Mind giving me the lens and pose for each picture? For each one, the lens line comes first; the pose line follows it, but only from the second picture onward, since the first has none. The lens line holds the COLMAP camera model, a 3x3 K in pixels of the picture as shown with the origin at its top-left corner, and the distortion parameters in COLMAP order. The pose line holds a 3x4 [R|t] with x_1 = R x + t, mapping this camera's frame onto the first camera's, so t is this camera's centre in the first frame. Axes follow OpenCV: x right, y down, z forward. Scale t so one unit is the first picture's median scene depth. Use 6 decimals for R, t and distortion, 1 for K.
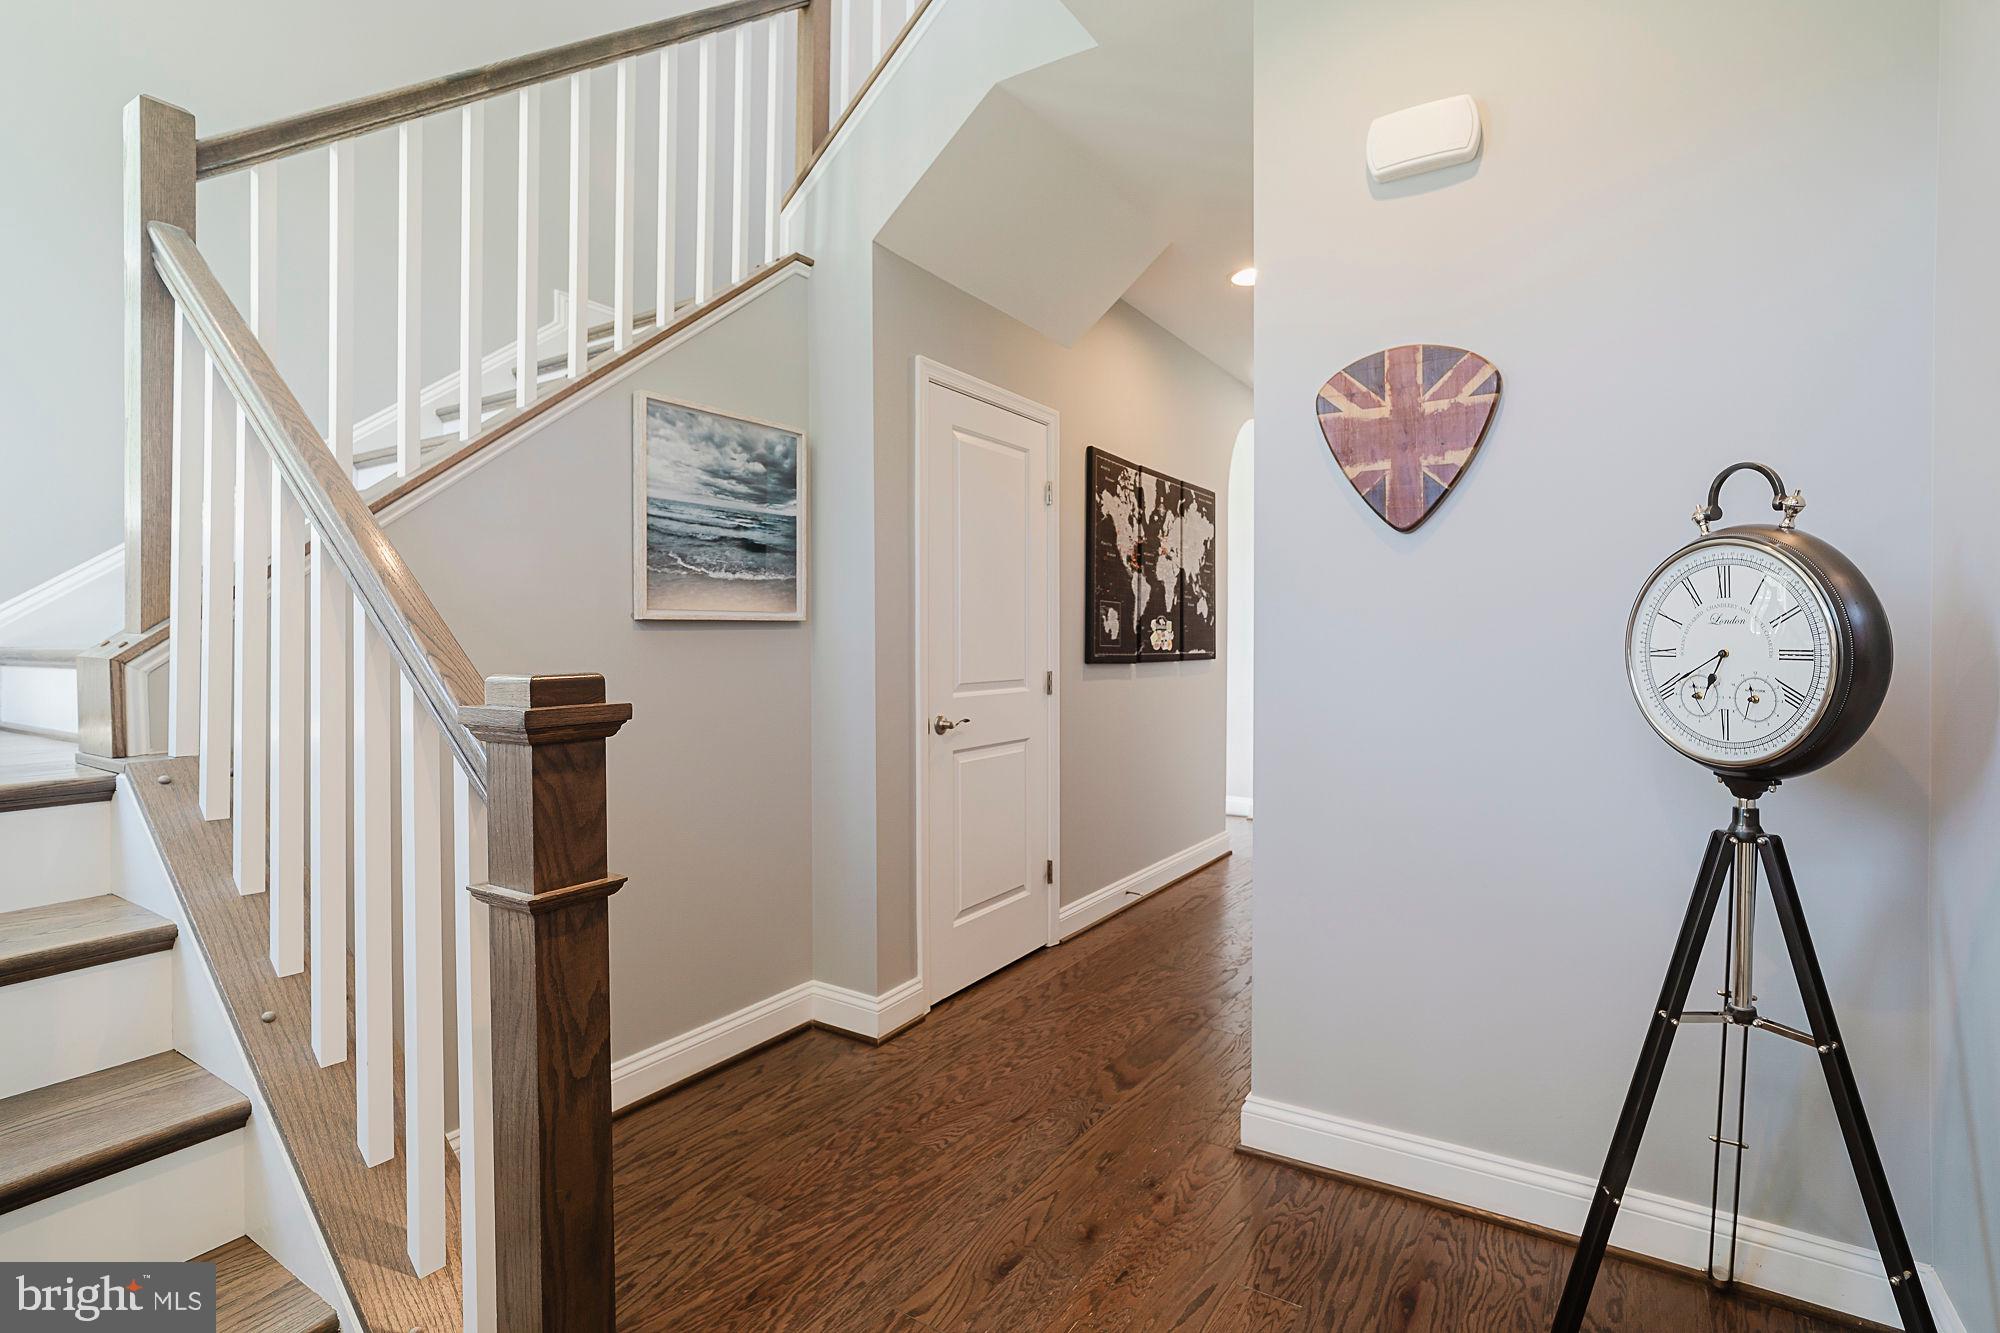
lens RADIAL K [[971.2, 0, 1007.2], [0, 971.2, 673.7], [0, 0, 1]] dist [-0.001947, 0.000549]
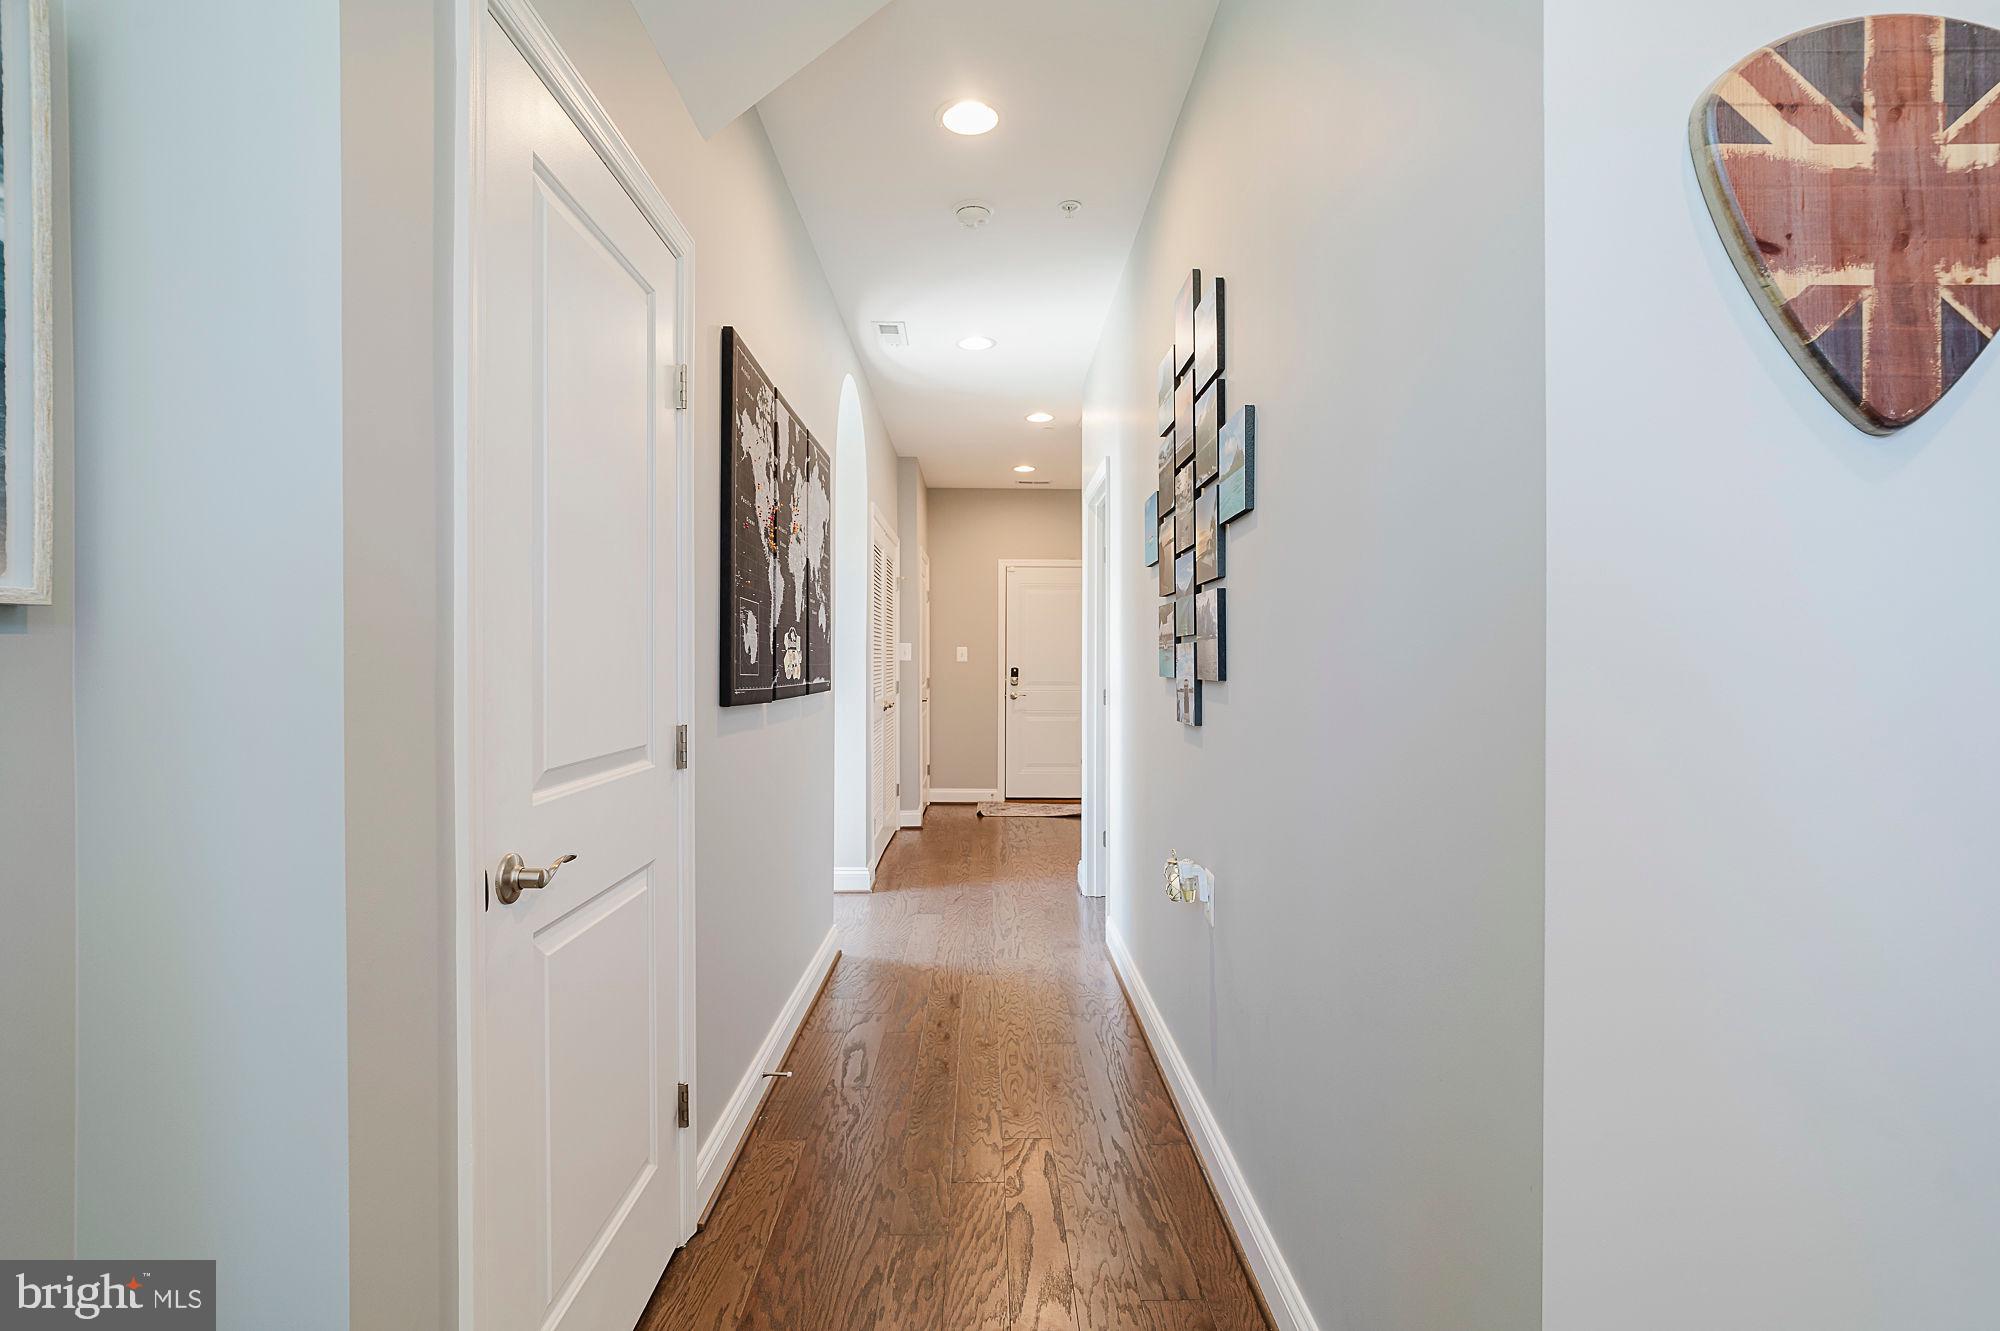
lens RADIAL K [[971.2, 0, 1007.2], [0, 971.2, 672.7], [0, 0, 1]] dist [-0.001947, 0.000549]
pose [[0.835313, -0.006860, 0.549732, -0.088238], [0.019466, 0.999664, -0.017103, -0.016460], [-0.549430, 0.024987, 0.835166, 0.413567]]
